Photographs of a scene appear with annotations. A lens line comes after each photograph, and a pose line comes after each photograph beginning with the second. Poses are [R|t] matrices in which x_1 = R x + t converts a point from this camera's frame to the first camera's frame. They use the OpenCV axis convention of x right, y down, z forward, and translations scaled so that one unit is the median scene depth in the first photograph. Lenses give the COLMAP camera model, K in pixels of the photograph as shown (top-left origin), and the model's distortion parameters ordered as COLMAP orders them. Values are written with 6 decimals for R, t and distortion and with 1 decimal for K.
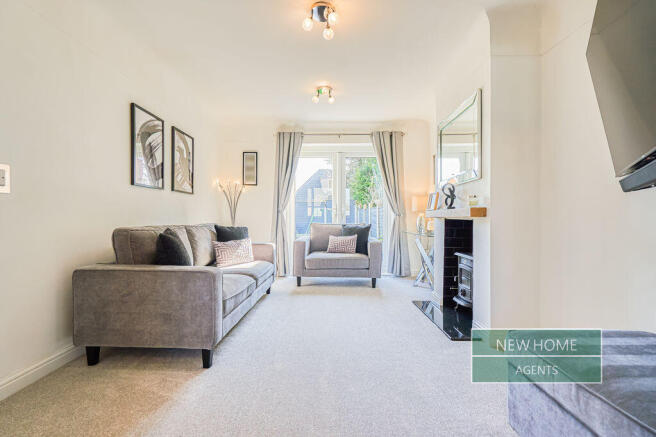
lens RADIAL K [[316.0, 0, 328.8], [0, 316.0, 213.3], [0, 0, 1]] dist [-0.009903, 0.002434]
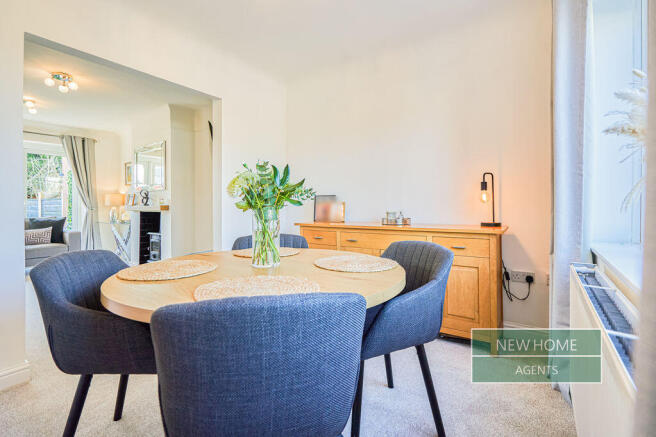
lens RADIAL K [[316.0, 0, 325.2], [0, 316.0, 208.2], [0, 0, 1]] dist [-0.009903, 0.002434]
pose [[0.579700, -0.012796, 0.814729, -0.261809], [0.000923, 0.999886, 0.015048, -0.015224], [-0.814829, -0.007971, 0.579646, -0.453376]]
